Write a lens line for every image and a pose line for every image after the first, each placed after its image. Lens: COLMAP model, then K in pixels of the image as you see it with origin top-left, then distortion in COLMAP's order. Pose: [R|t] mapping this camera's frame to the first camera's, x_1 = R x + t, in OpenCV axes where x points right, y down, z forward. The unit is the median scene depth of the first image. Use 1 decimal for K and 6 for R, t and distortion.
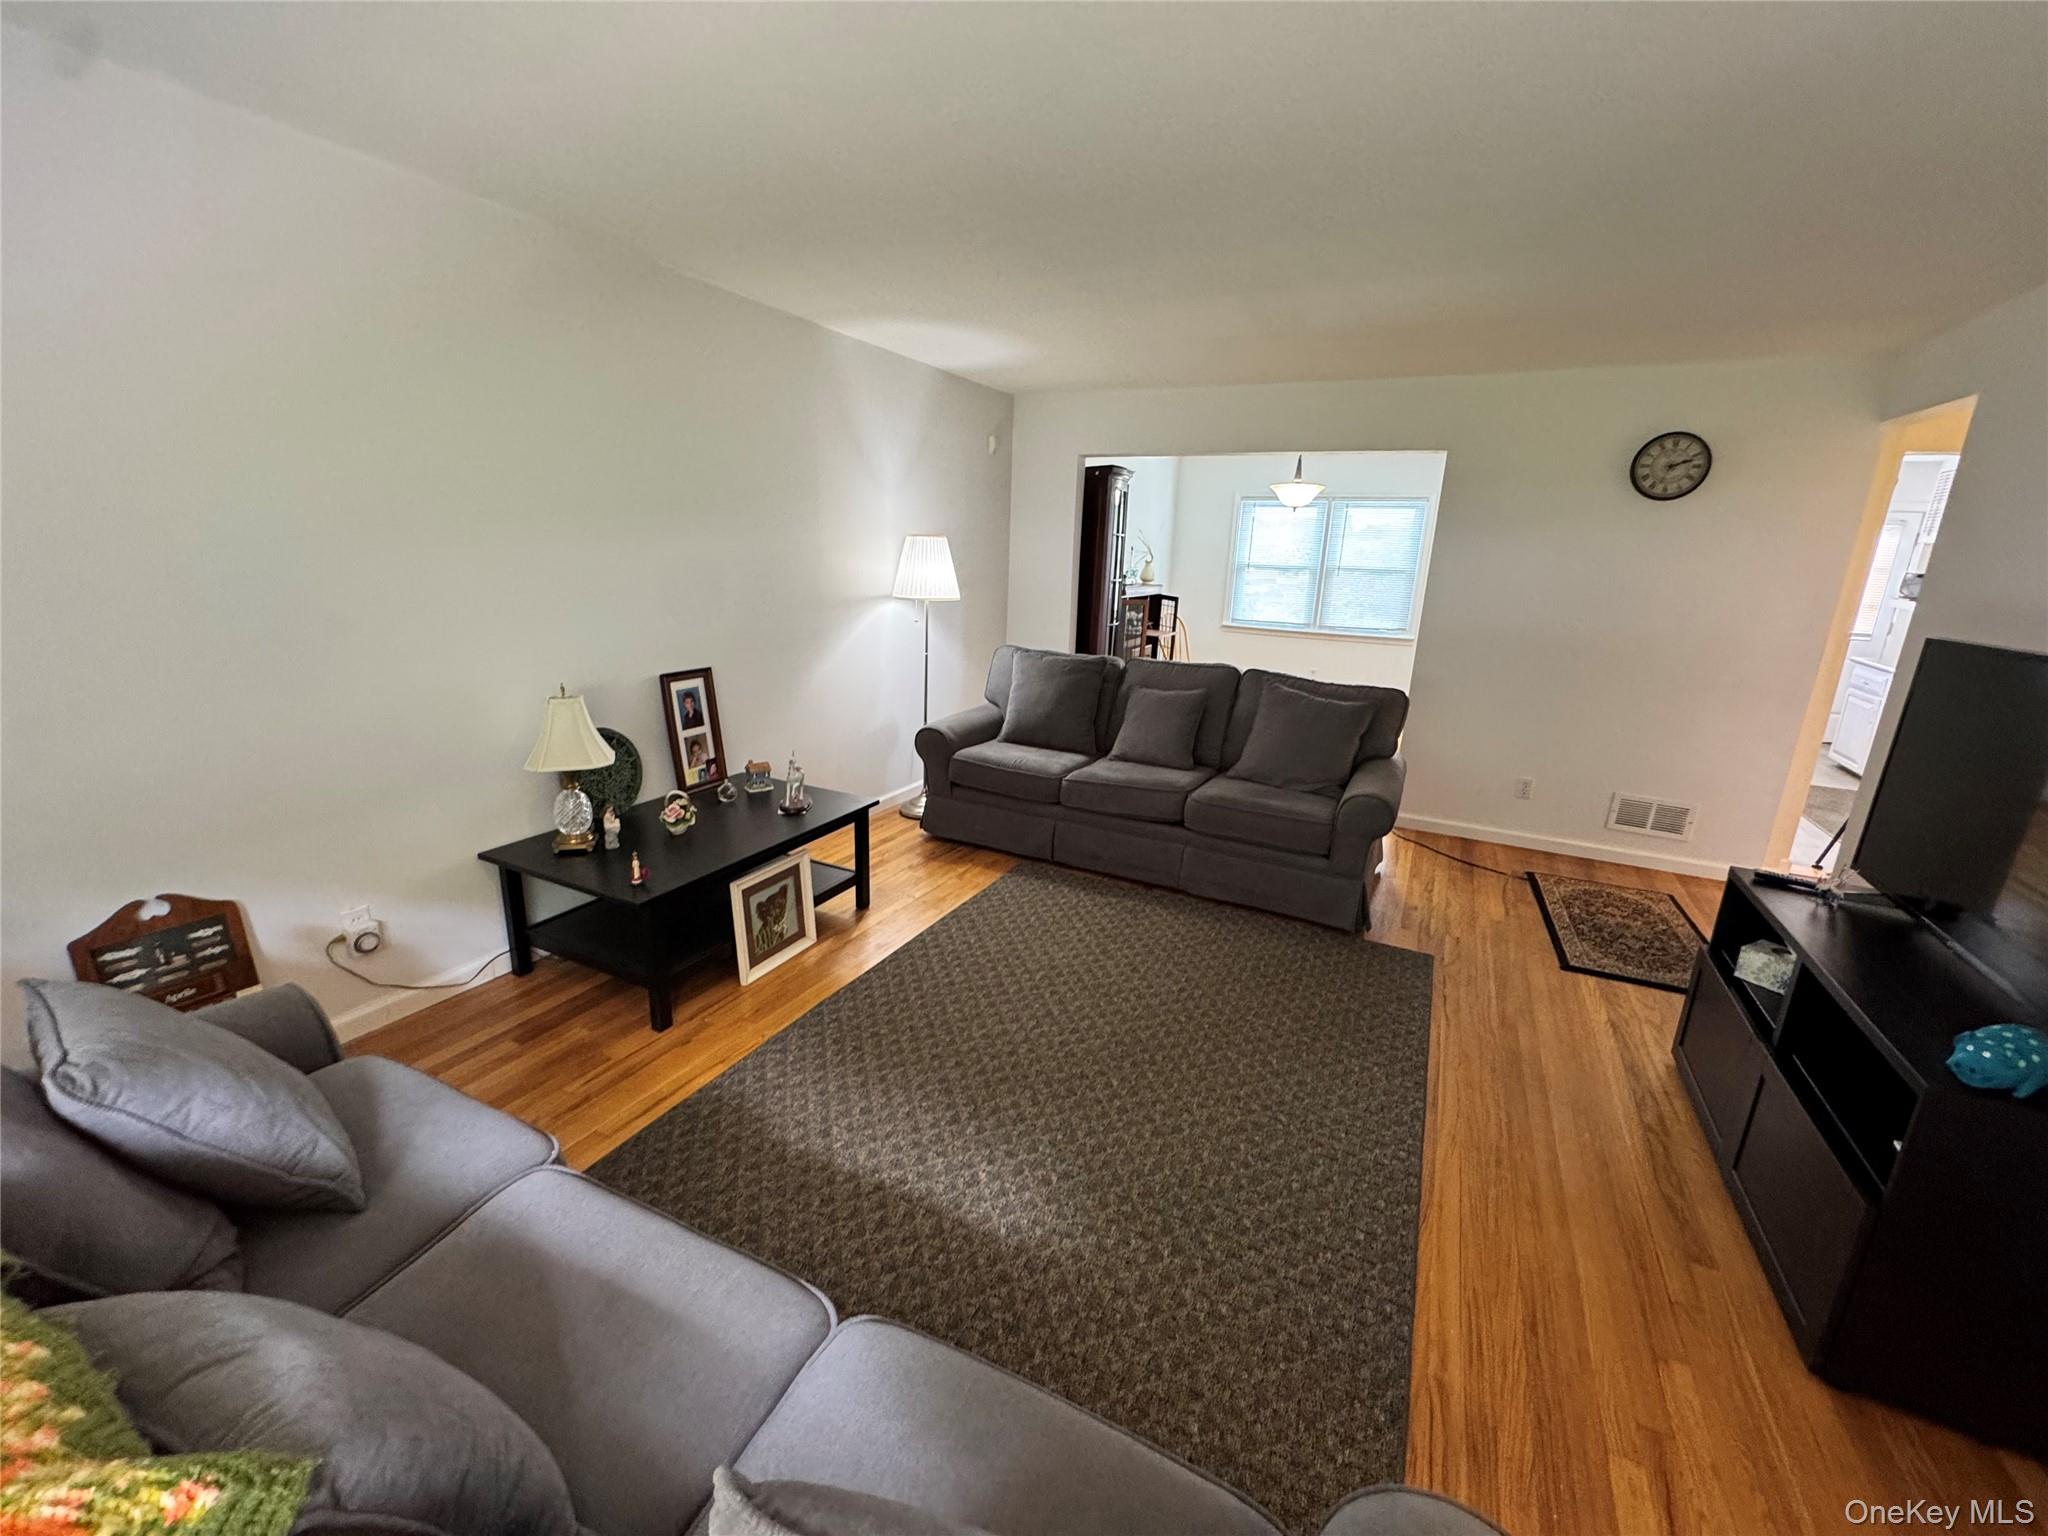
lens RADIAL K [[822.8, 0, 1022.1], [0, 822.8, 775.1], [0, 0, 1]] dist [0.000485, 0.000589]
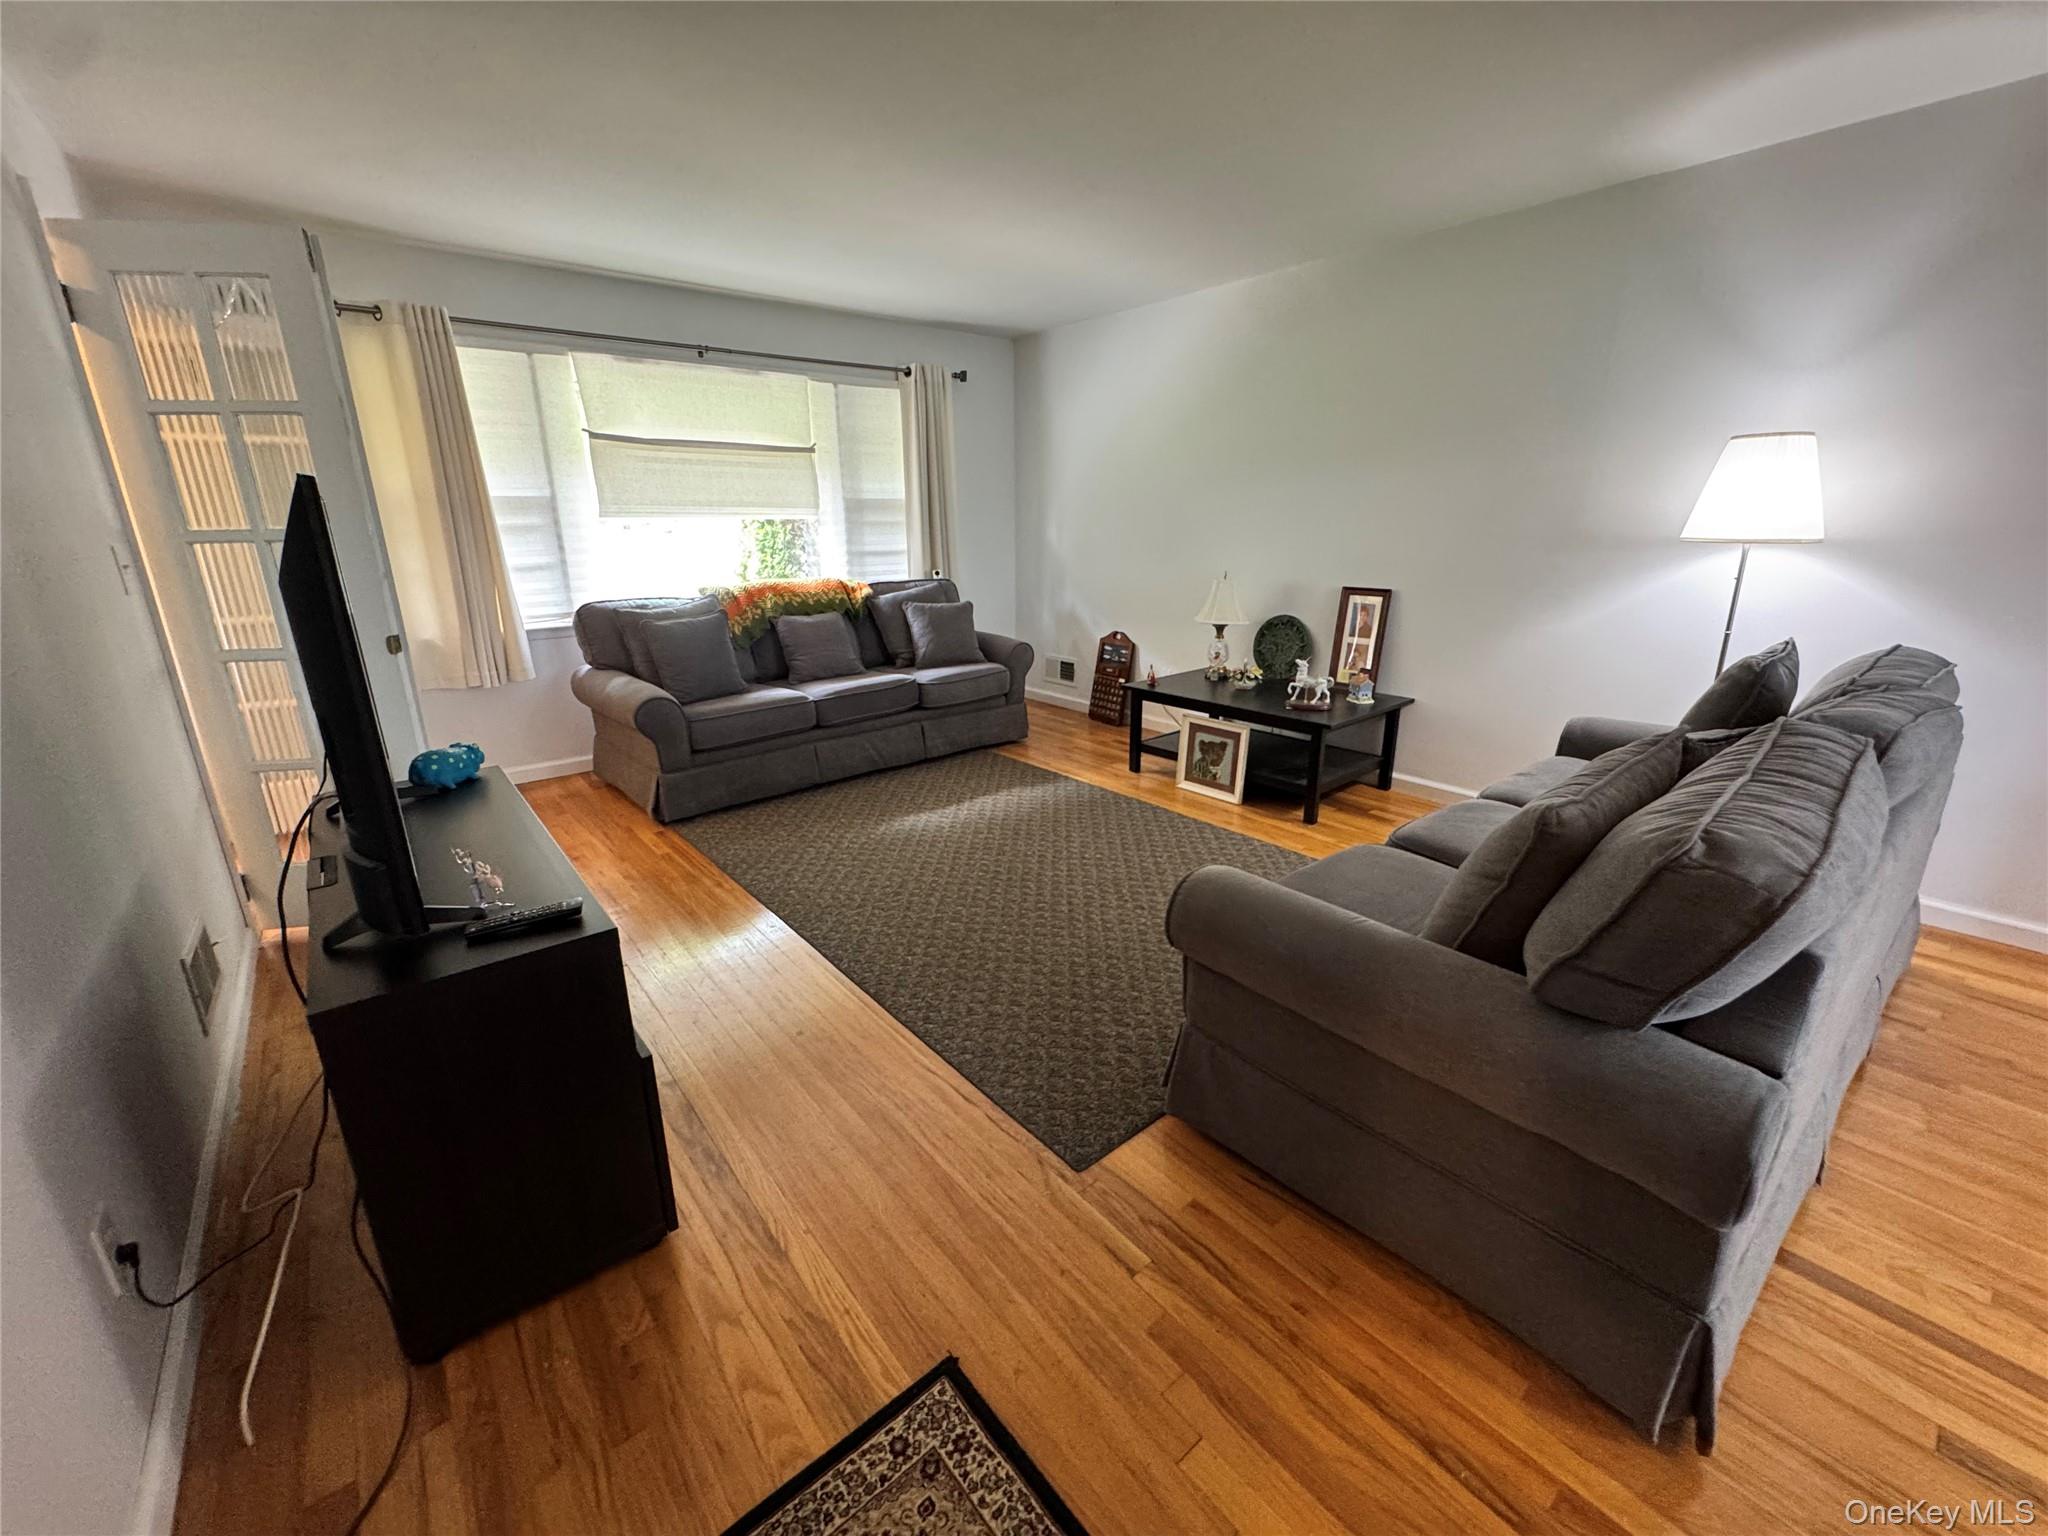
lens RADIAL K [[822.8, 0, 1020.7], [0, 822.8, 766.0], [0, 0, 1]] dist [0.000485, 0.000589]
pose [[-0.396009, 0.238731, -0.886670, 1.026086], [-0.254558, 0.899224, 0.355803, -0.217659], [0.882257, 0.366610, -0.295330, 1.143647]]
